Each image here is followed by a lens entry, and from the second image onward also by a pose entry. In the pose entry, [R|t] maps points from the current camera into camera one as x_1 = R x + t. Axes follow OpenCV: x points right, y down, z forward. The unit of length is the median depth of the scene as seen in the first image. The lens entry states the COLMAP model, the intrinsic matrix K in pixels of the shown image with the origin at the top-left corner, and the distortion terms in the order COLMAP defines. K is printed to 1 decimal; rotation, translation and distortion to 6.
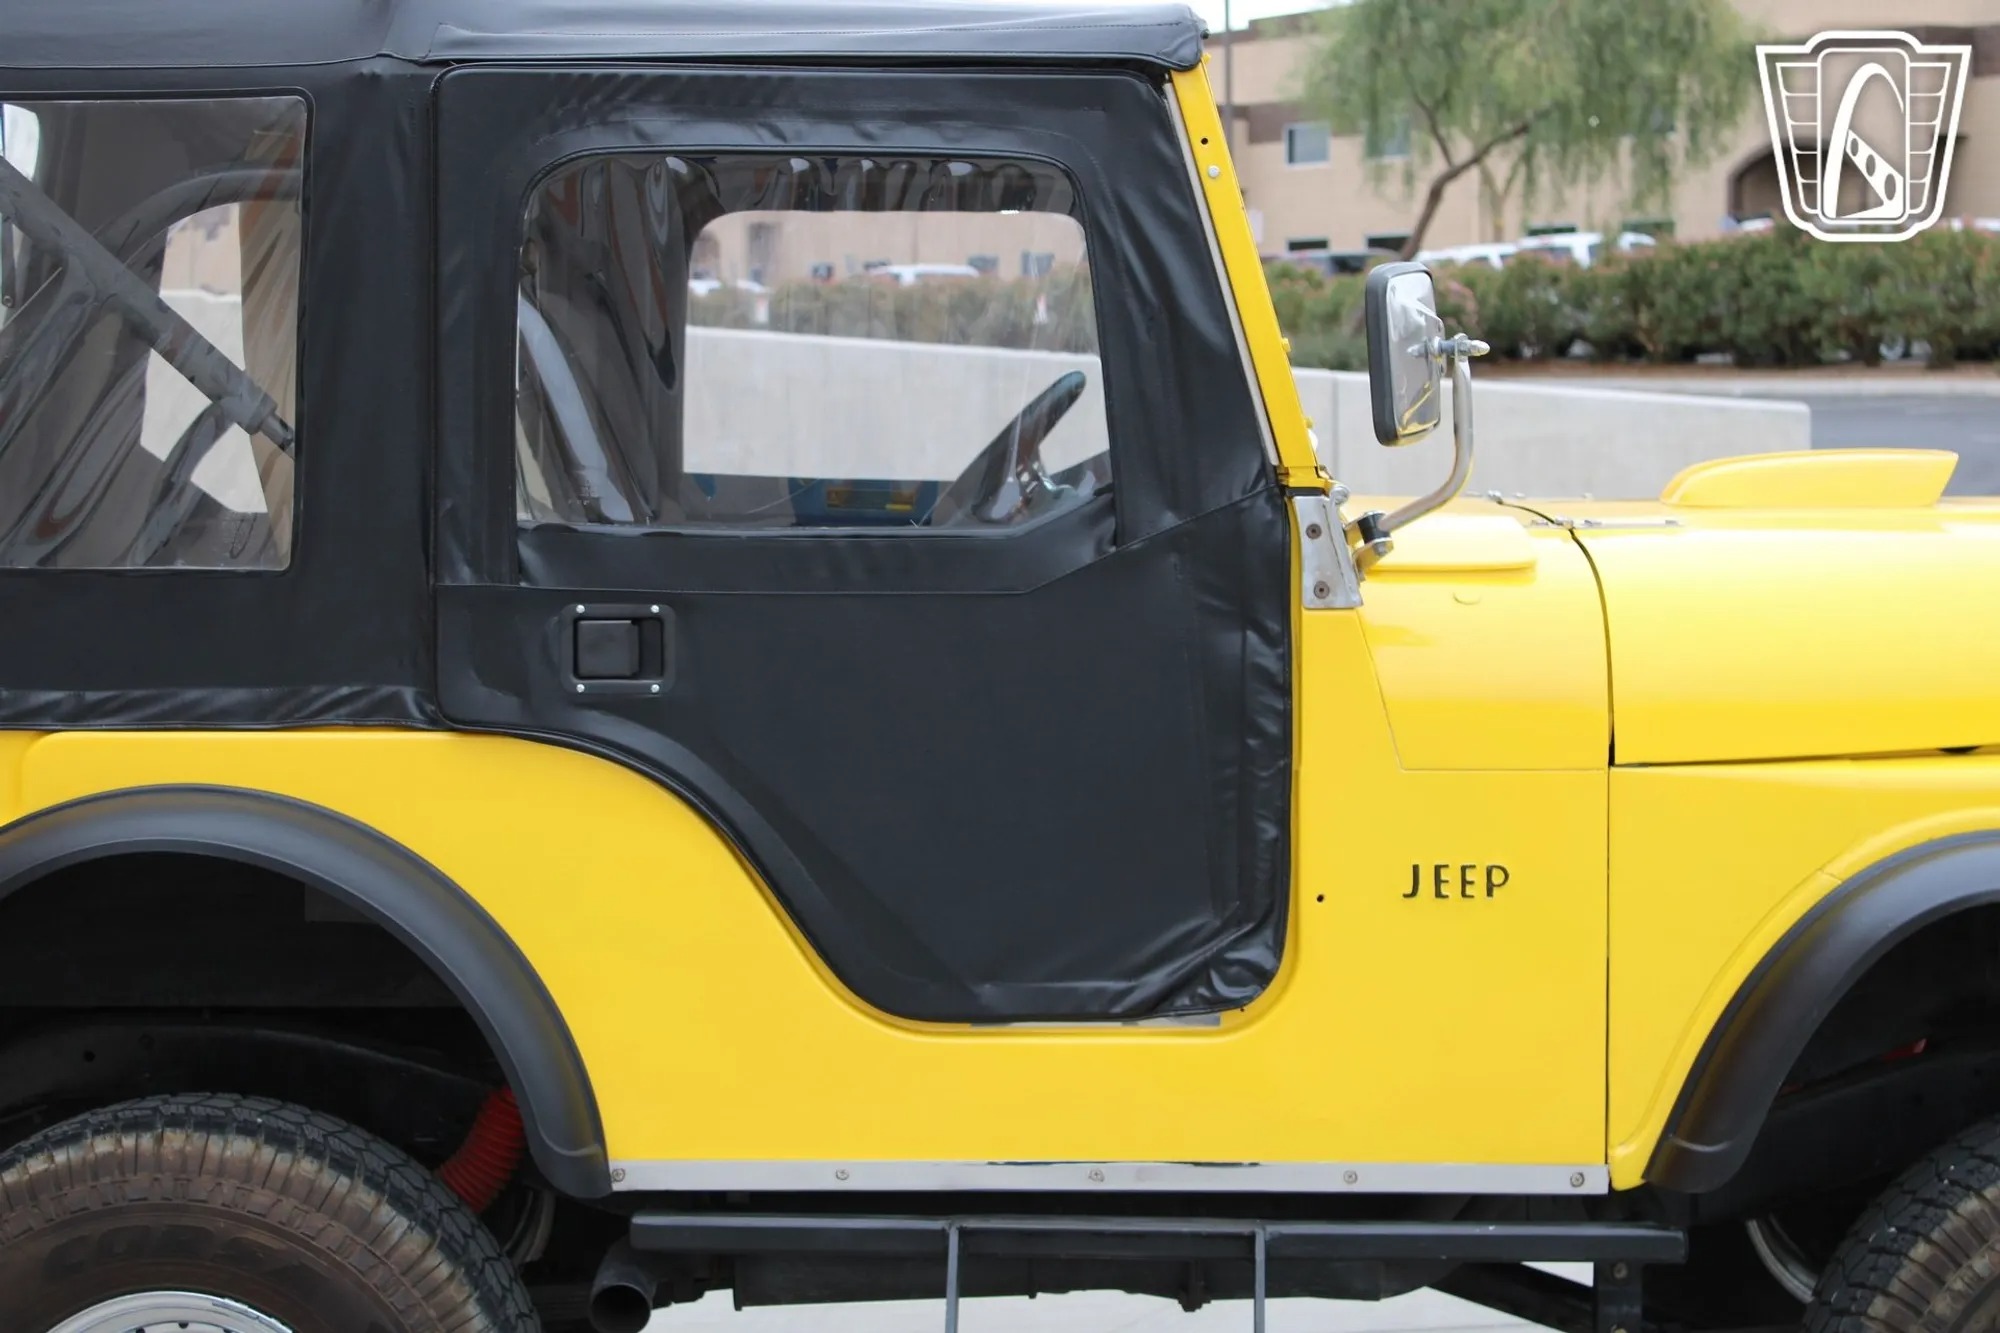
lens RADIAL K [[4135.8, 0, 999.1], [0, 4135.8, 665.9], [0, 0, 1]] dist [0.066213, -0.154039]
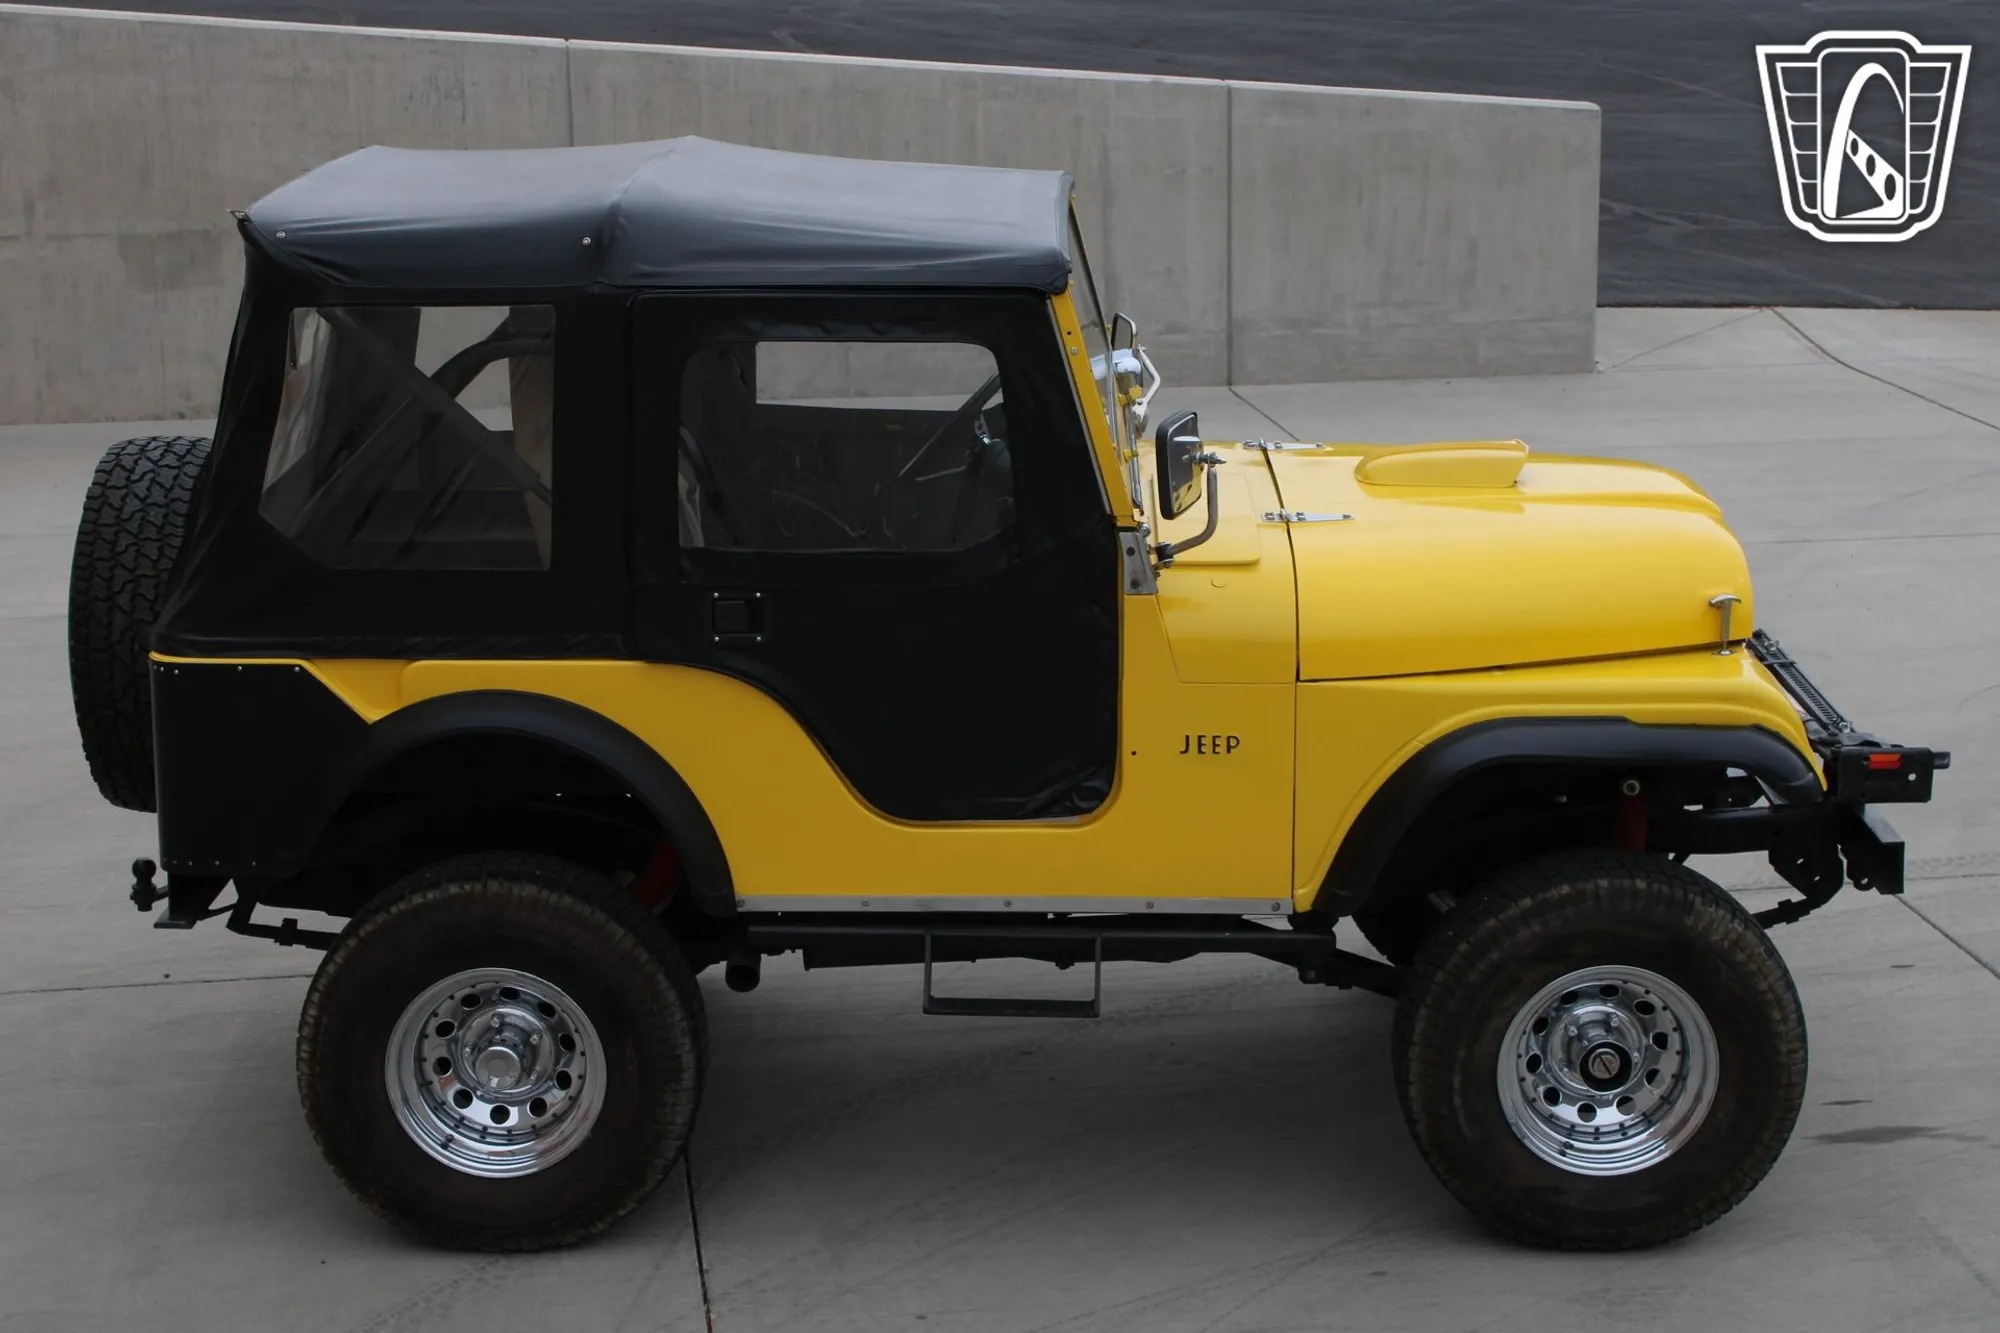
lens RADIAL K [[3649.0, 0, 1008.4], [0, 3649.0, 779.0], [0, 0, 1]] dist [0.009578, 0.067603]
pose [[0.999957, -0.000574, 0.009295, 0.009035], [-0.001057, 0.984649, 0.174545, -0.206065], [-0.009252, -0.174548, 0.984605, -0.544564]]
